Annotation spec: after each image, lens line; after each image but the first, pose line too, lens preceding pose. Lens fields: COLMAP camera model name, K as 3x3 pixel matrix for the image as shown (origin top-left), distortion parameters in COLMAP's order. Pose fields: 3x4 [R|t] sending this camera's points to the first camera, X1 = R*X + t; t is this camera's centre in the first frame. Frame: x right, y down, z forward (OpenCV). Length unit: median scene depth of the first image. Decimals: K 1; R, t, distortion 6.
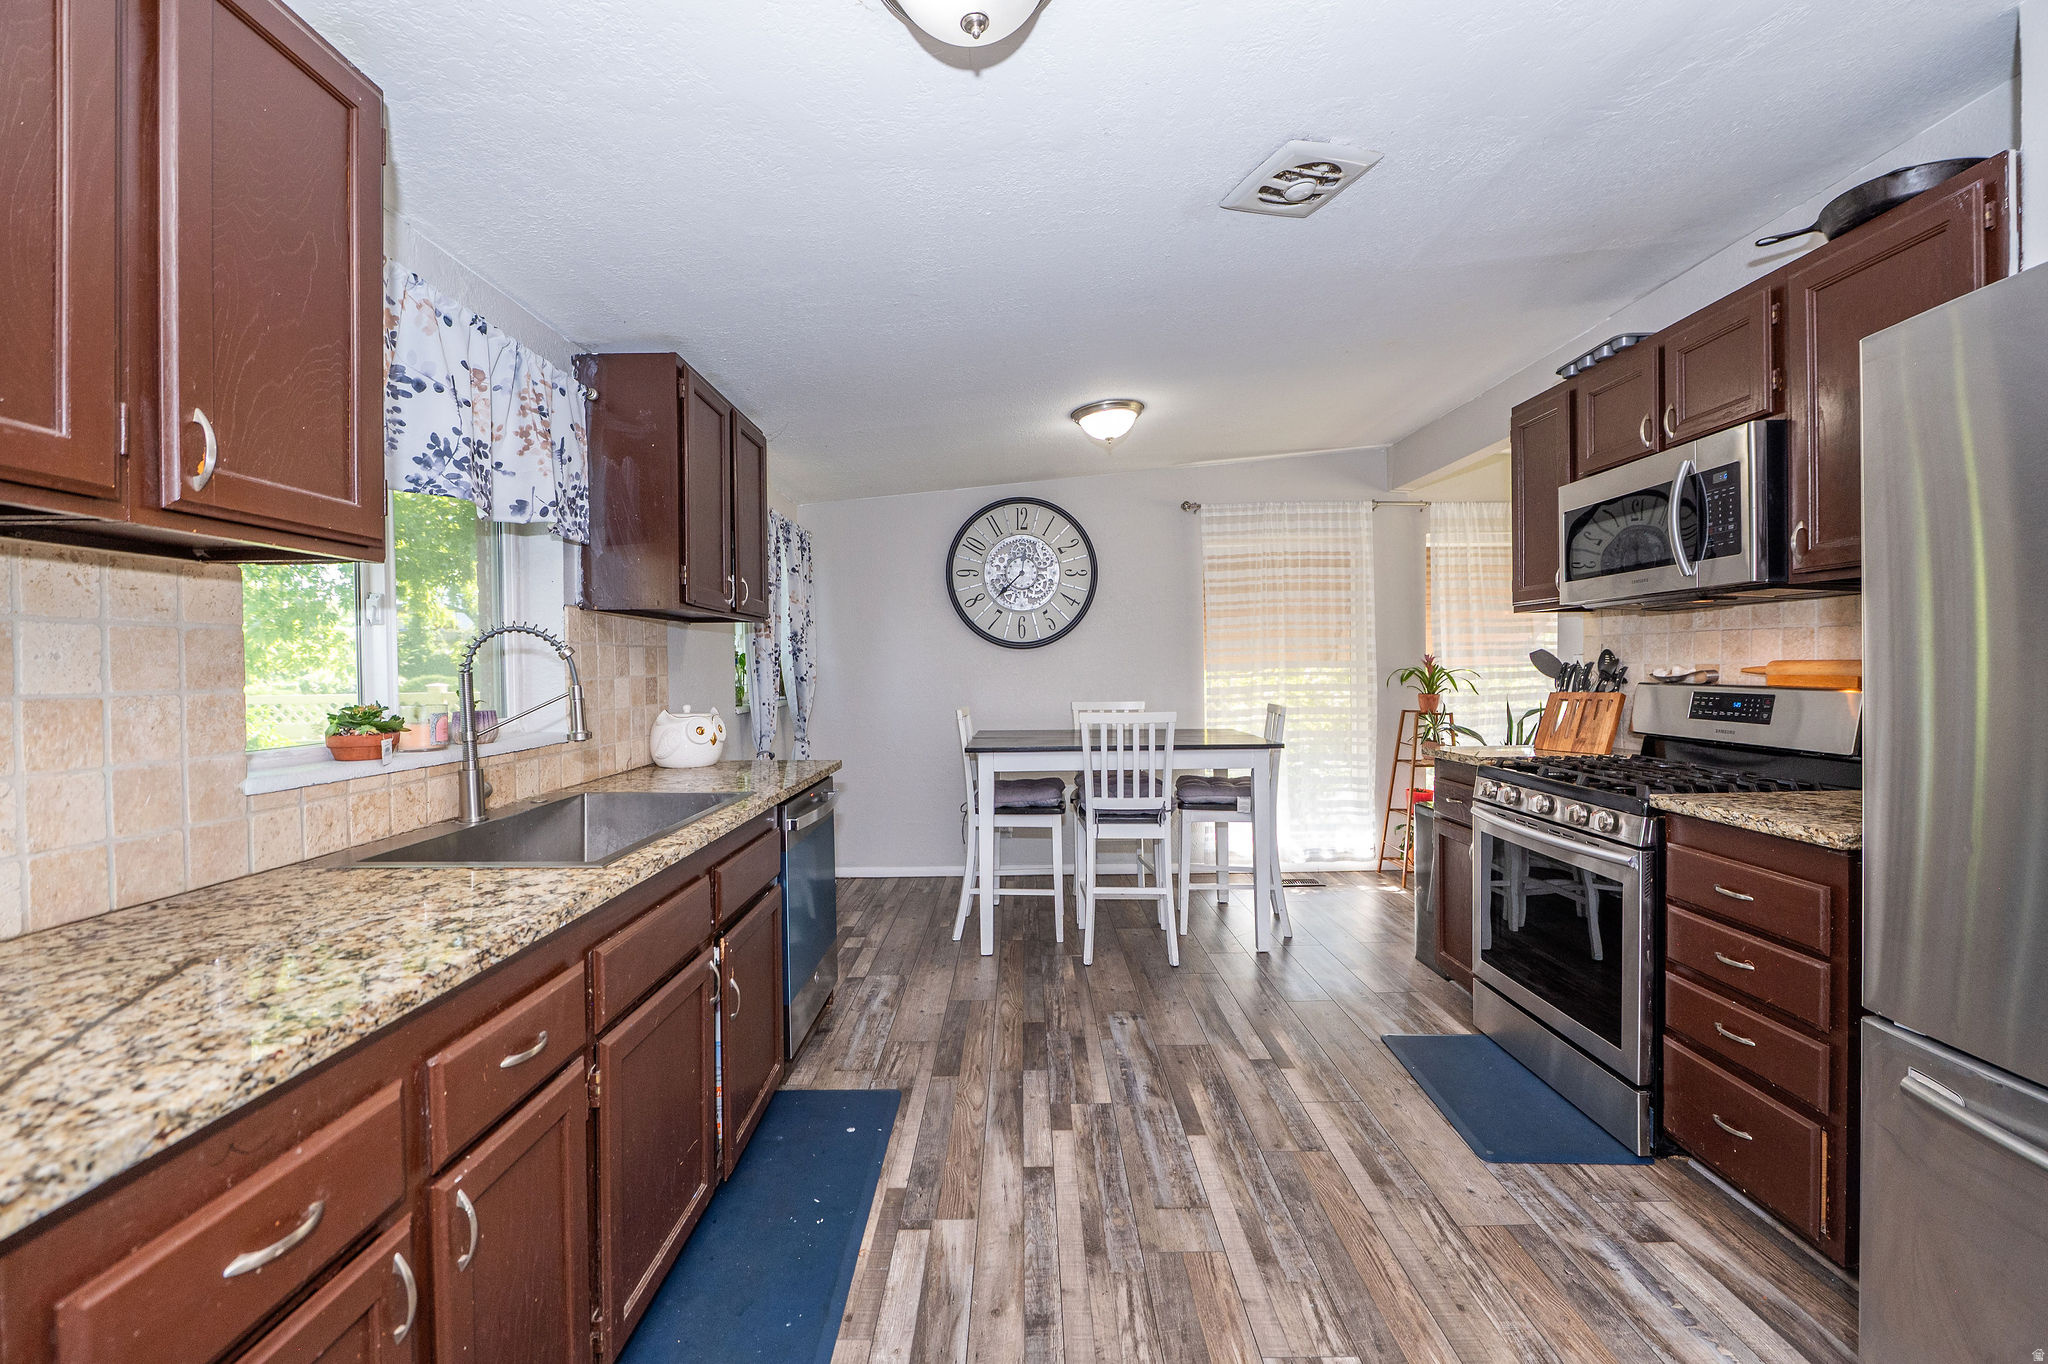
lens RADIAL K [[822.0, 0, 1024.0], [0, 822.0, 682.0], [0, 0, 1]] dist [-0.000819, -0.000509]
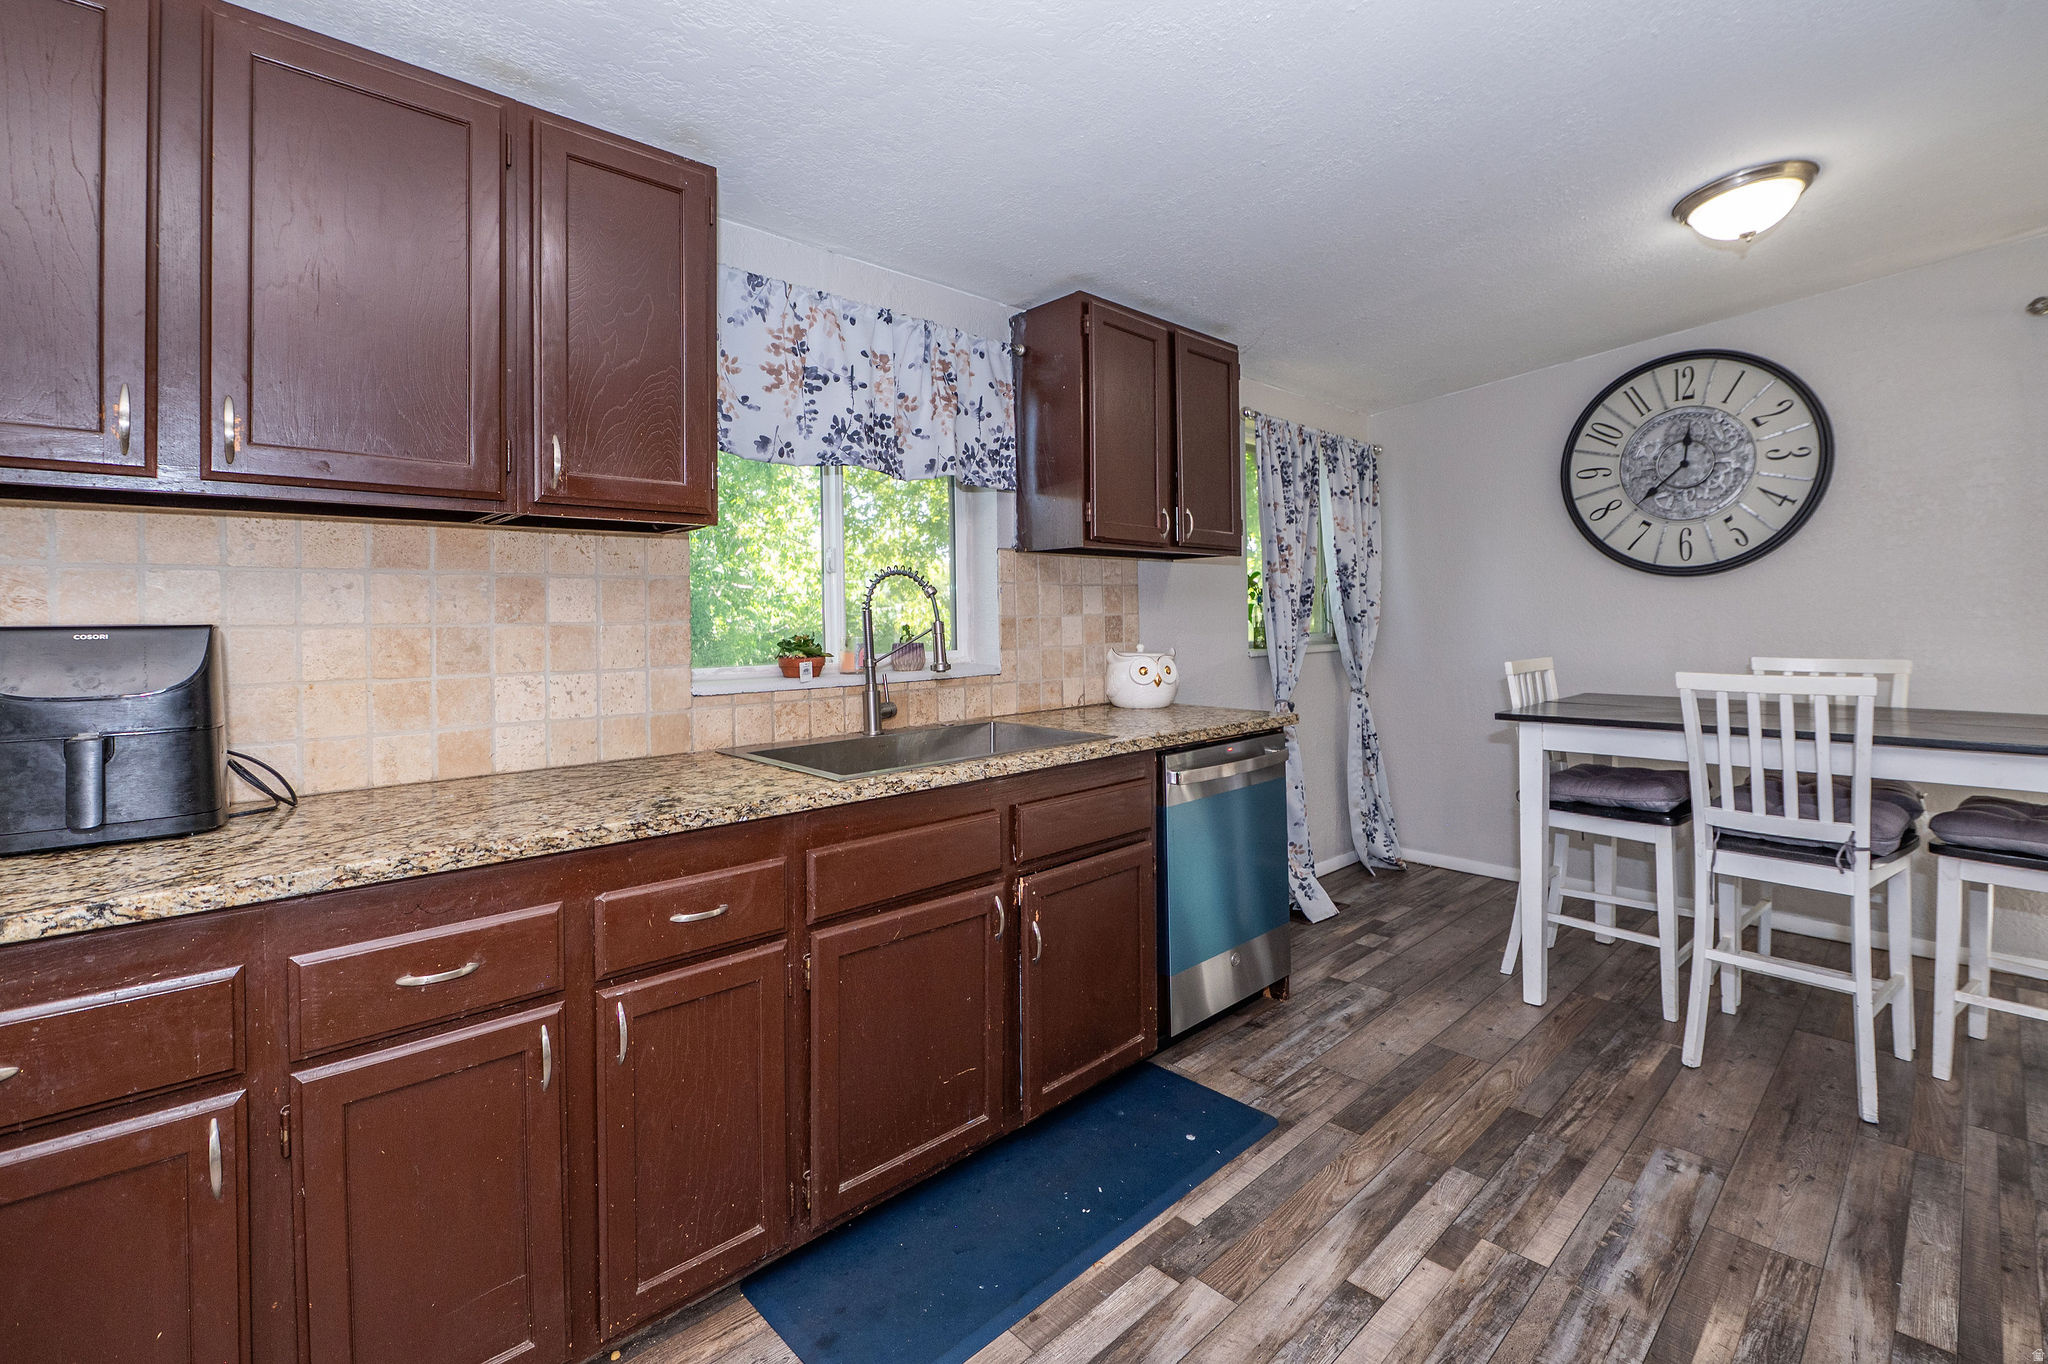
lens RADIAL K [[906.2, 0, 1022.4], [0, 906.2, 618.1], [0, 0, 1]] dist [-0.001246, -0.001298]
pose [[0.687270, 0.001799, -0.726400, 0.330475], [-0.007882, 0.999957, -0.004981, 0.003995], [0.726360, 0.009149, 0.687254, 0.194330]]
